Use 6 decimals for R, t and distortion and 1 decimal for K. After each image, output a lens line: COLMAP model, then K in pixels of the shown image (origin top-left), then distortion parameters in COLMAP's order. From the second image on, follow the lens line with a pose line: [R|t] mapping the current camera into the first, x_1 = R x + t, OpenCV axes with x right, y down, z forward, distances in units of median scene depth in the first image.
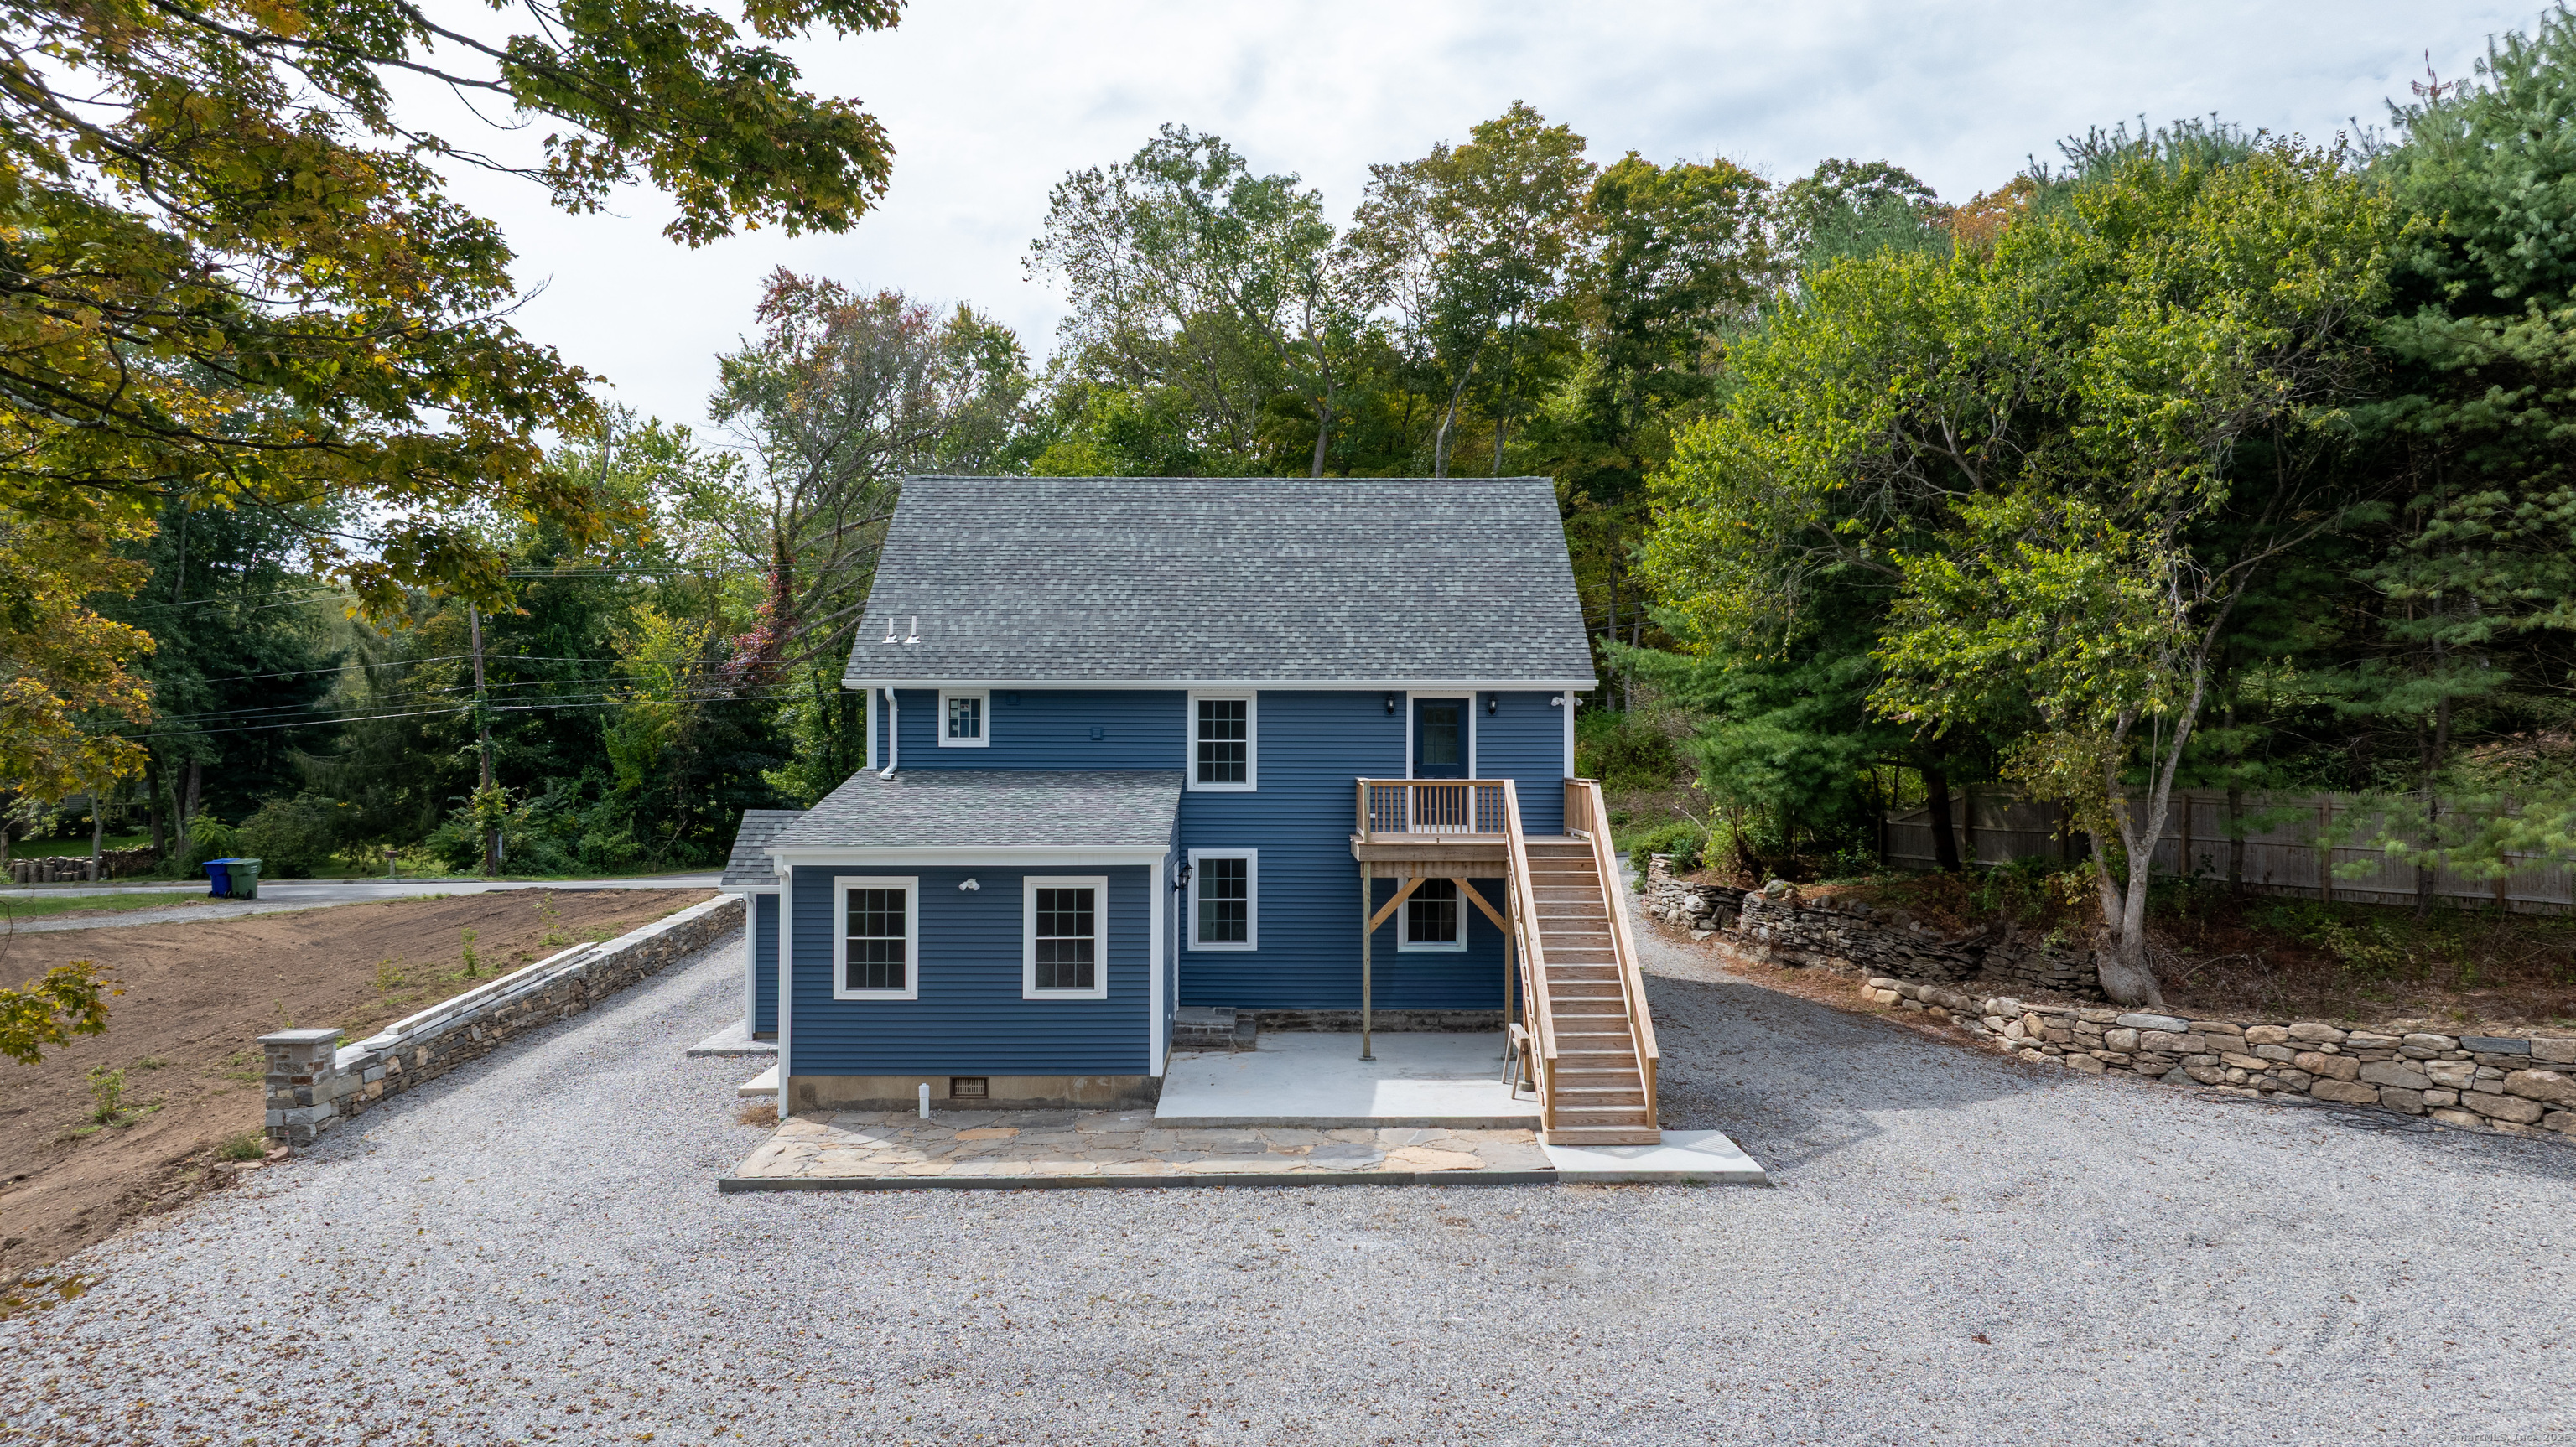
lens RADIAL K [[1847.7, 0, 1302.2], [0, 1847.7, 717.6], [0, 0, 1]] dist [-0.024828, 0.001430]
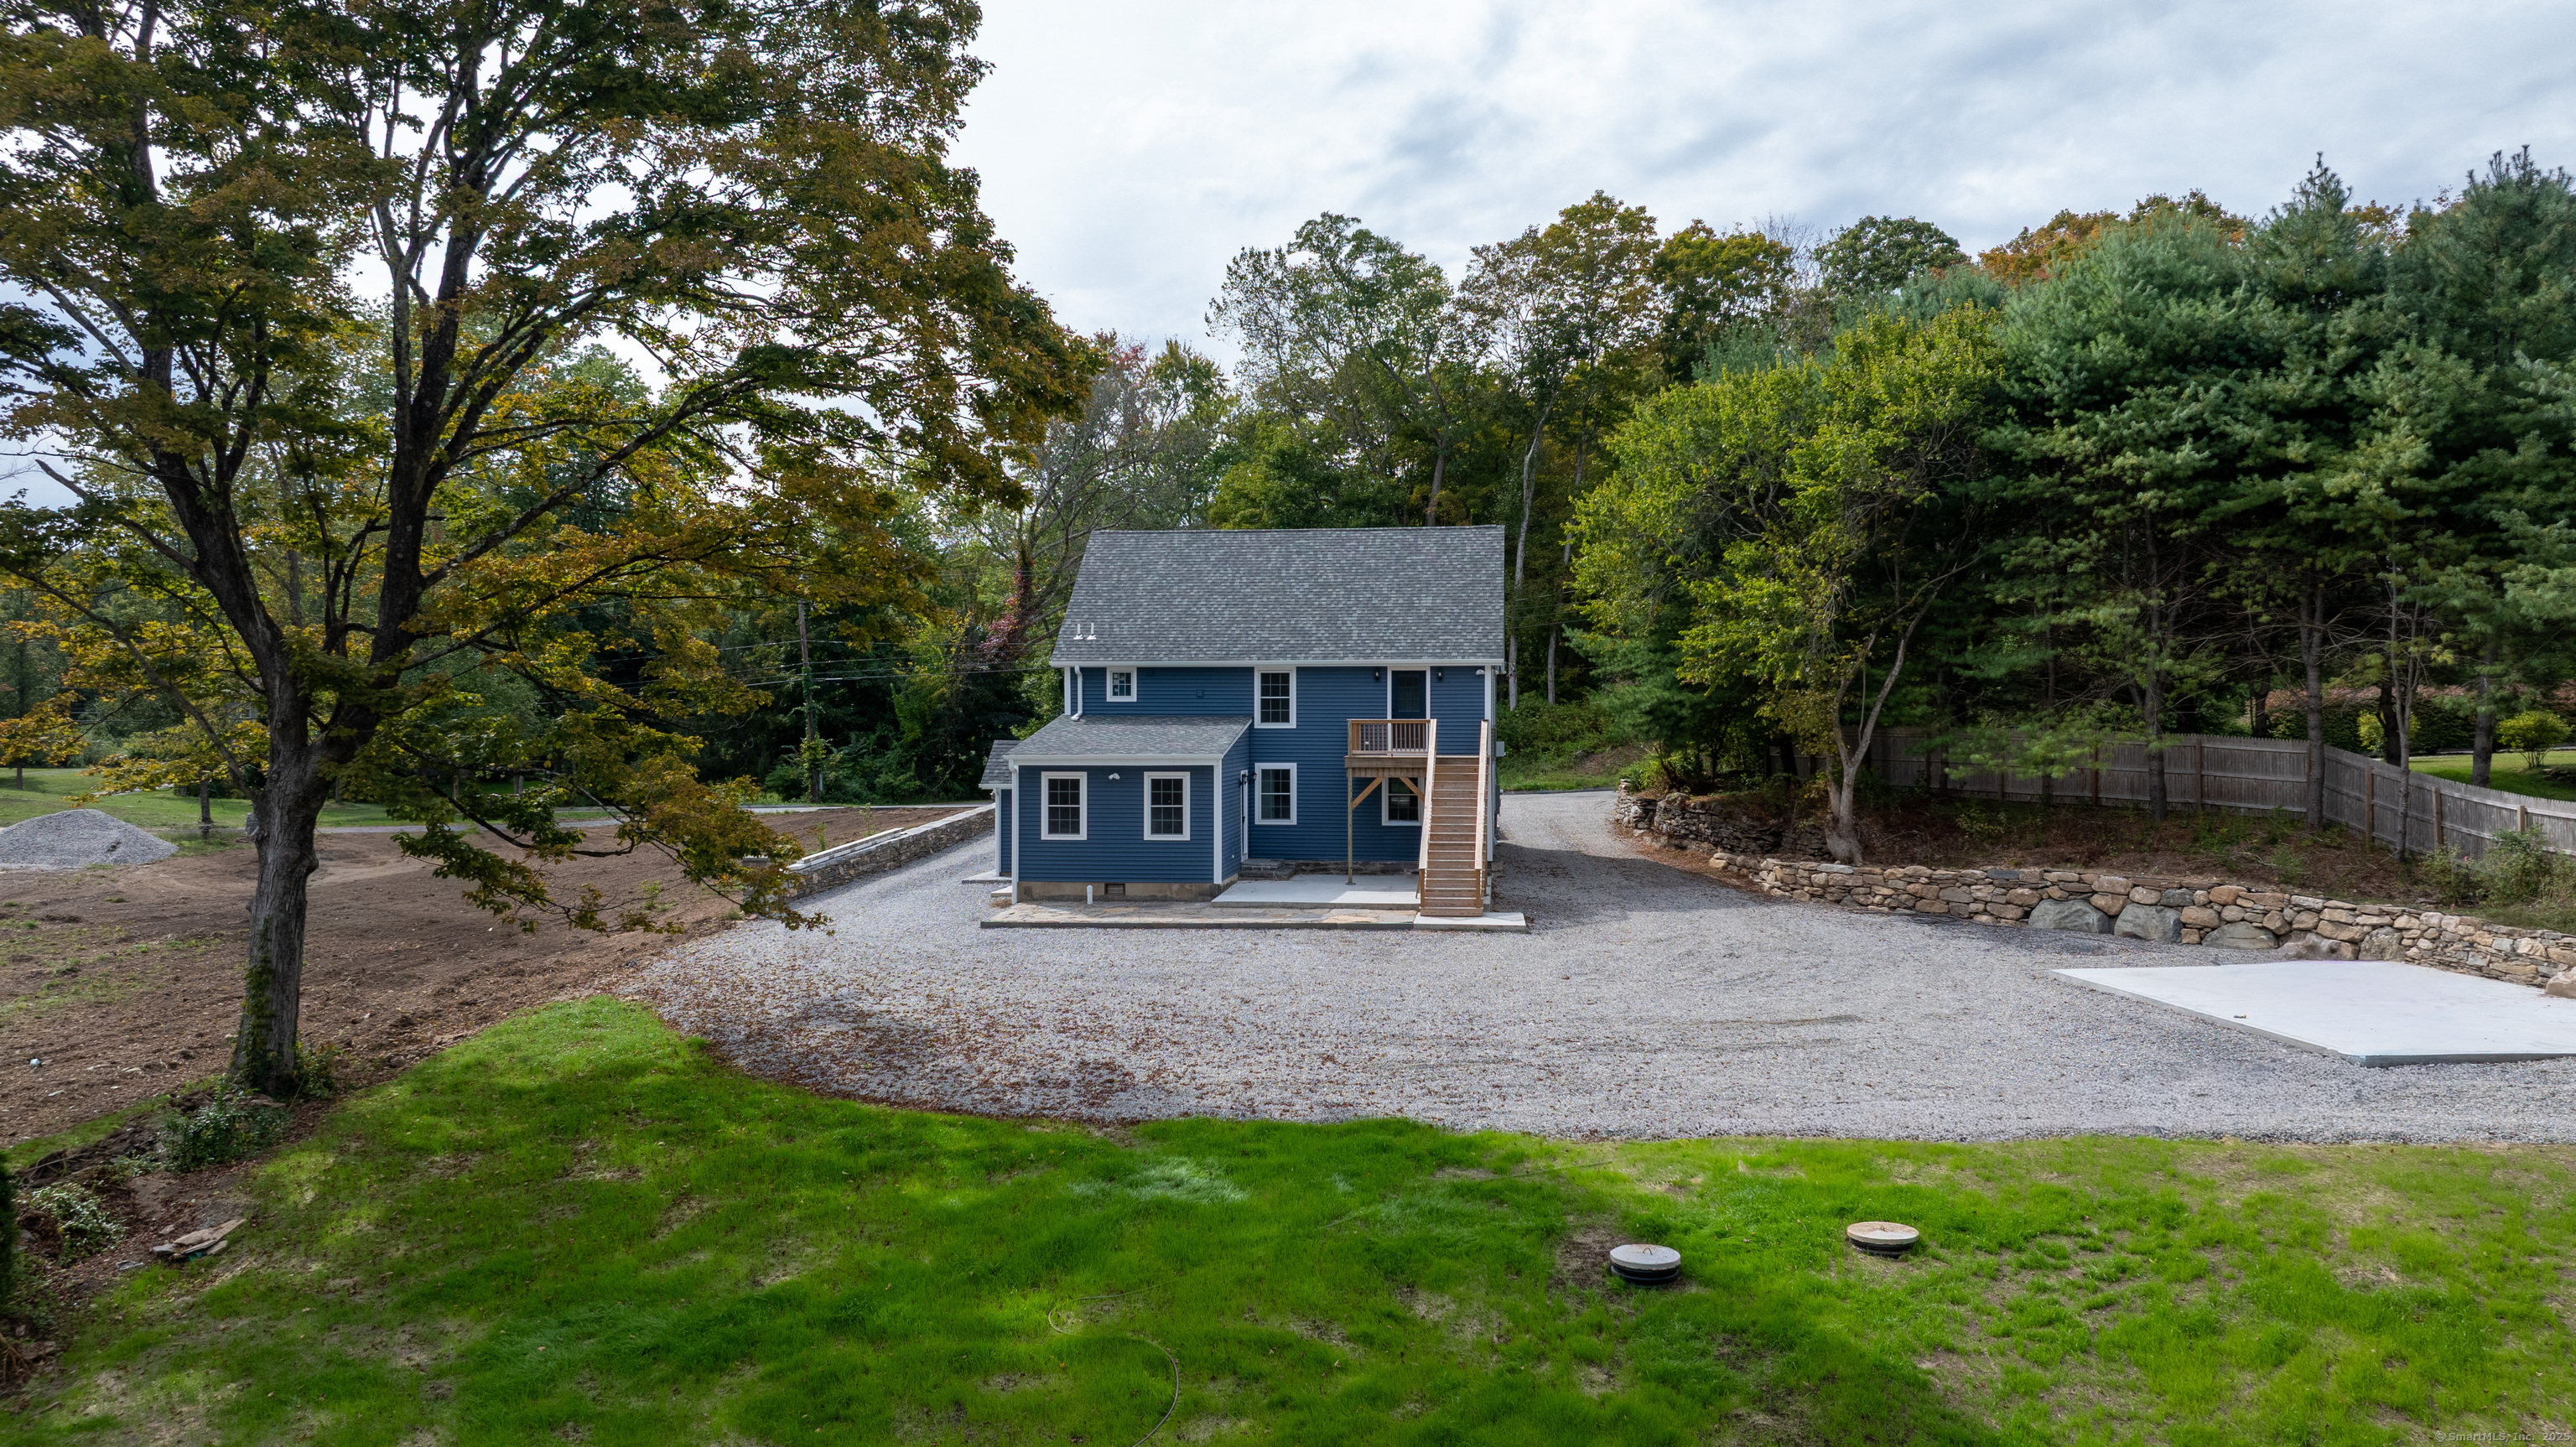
lens RADIAL K [[1847.7, 0, 1298.6], [0, 1847.7, 729.1], [0, 0, 1]] dist [-0.024828, 0.001430]
pose [[0.991096, -0.001676, -0.133140, 0.195544], [0.004880, 0.999706, 0.023739, 0.001915], [0.133061, -0.024177, 0.990813, -0.625138]]
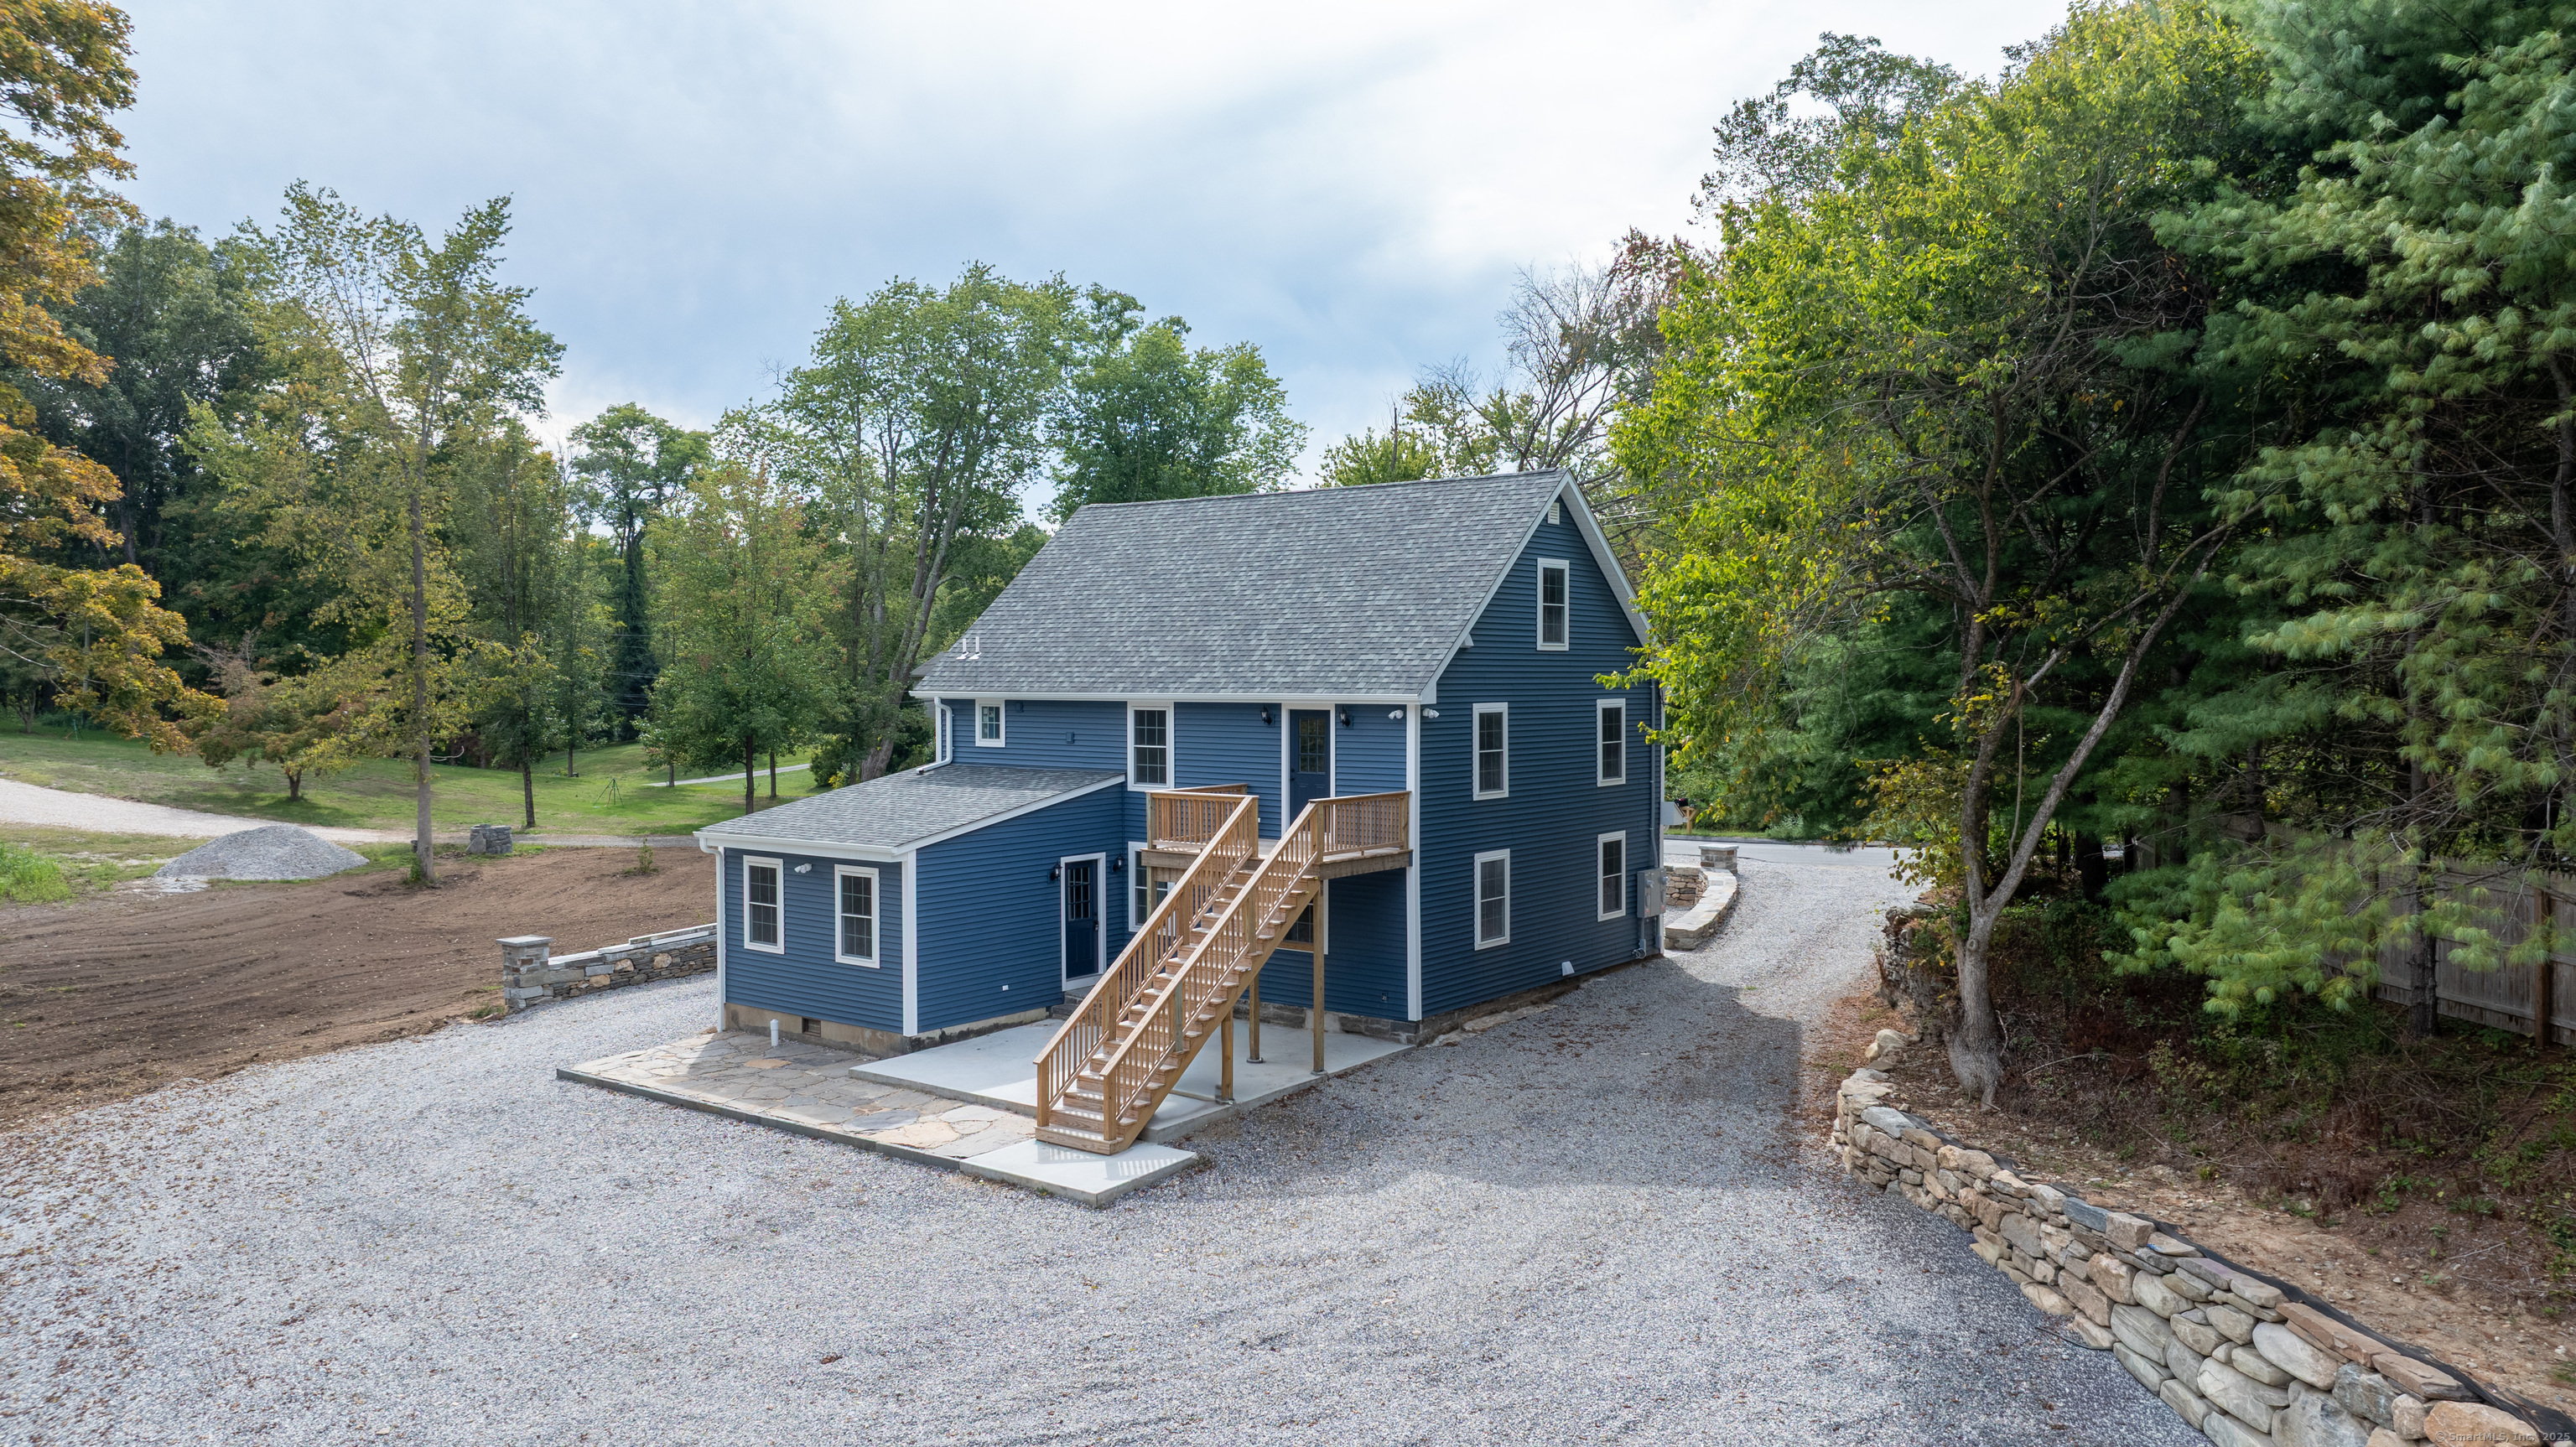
lens RADIAL K [[1847.7, 0, 1294.0], [0, 1847.7, 718.2], [0, 0, 1]] dist [-0.024828, 0.001430]
pose [[0.781370, 0.013339, -0.623925, 0.715246], [0.016056, 0.999011, 0.041466, -0.048936], [0.623861, -0.042418, 0.780383, 0.184985]]
